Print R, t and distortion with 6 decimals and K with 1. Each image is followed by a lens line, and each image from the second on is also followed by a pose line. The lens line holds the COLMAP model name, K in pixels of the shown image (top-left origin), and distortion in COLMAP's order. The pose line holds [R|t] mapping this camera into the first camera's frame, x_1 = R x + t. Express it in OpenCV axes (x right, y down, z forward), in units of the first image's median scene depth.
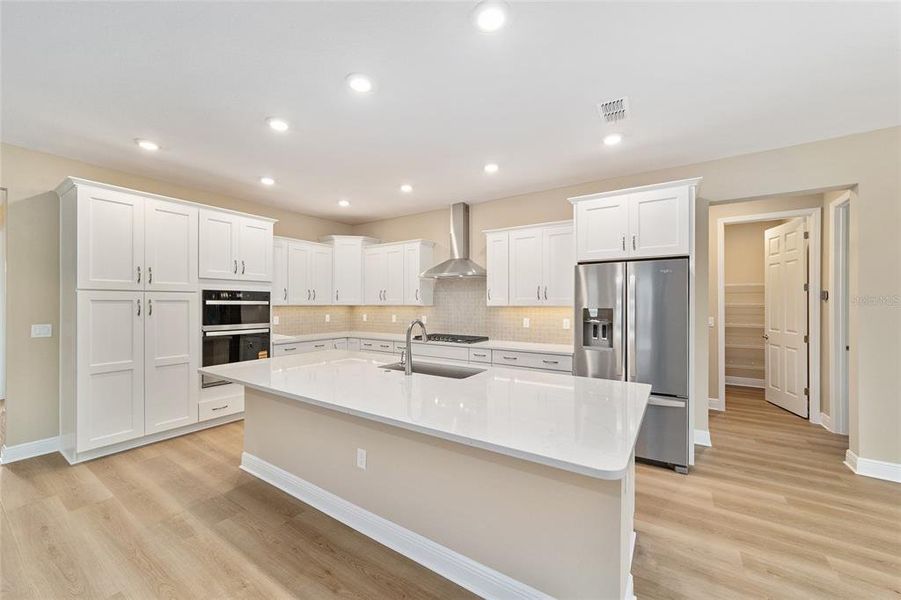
lens RADIAL K [[350.0, 0, 440.2], [0, 350.0, 303.7], [0, 0, 1]] dist [-0.003595, 0.000494]
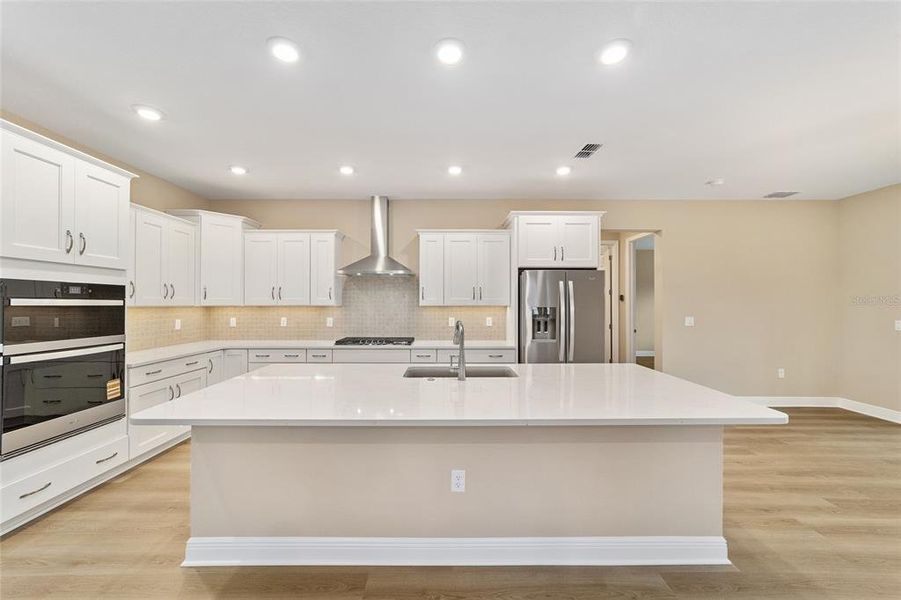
lens RADIAL K [[350.0, 0, 447.7], [0, 350.0, 302.2], [0, 0, 1]] dist [-0.003595, 0.000494]
pose [[0.822008, -0.000077, 0.569476, -0.390324], [0.001920, 0.999995, -0.002636, -0.001027], [-0.569473, 0.003260, 0.822004, 0.153795]]
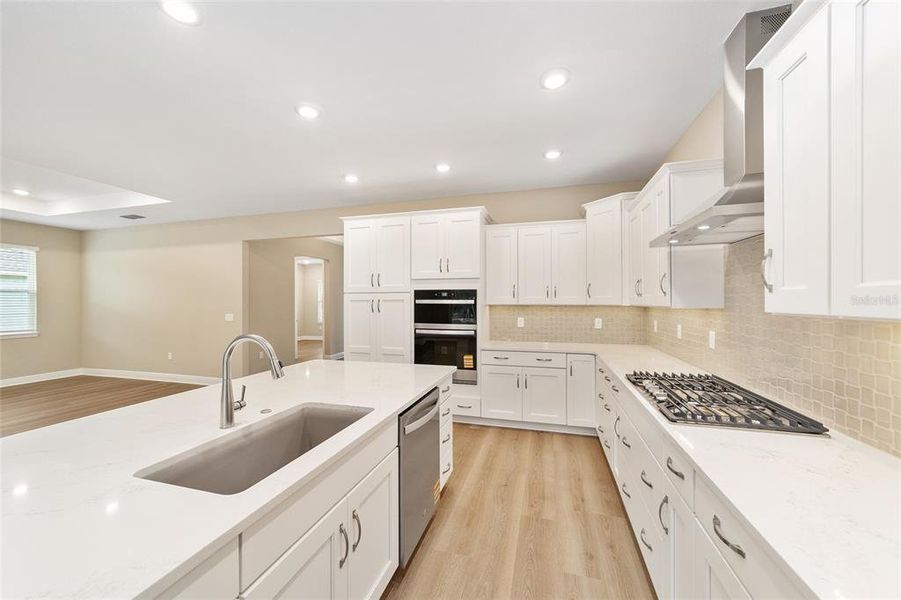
lens RADIAL K [[350.0, 0, 444.1], [0, 350.0, 300.0], [0, 0, 1]] dist [-0.003595, 0.000494]
pose [[0.304636, -0.004253, -0.952459, 0.354313], [0.000273, 0.999990, -0.004377, -0.003611], [0.952469, 0.001073, 0.304634, 0.698341]]
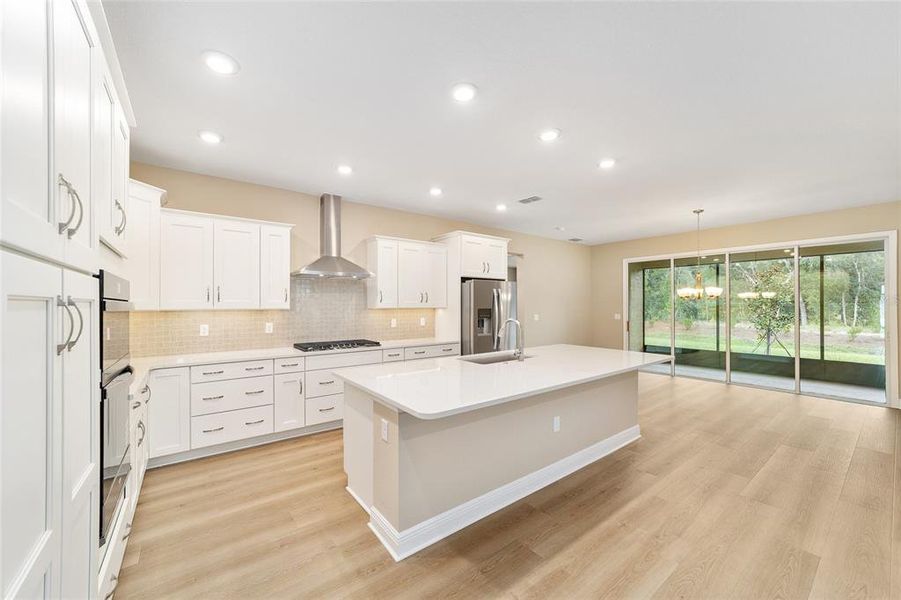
lens RADIAL K [[350.0, 0, 453.0], [0, 350.0, 303.9], [0, 0, 1]] dist [-0.003595, 0.000494]
pose [[0.306118, 0.002743, 0.951990, -0.834783], [0.004524, 0.999980, -0.004336, -0.001430], [-0.951983, 0.005634, 0.306099, 0.506193]]
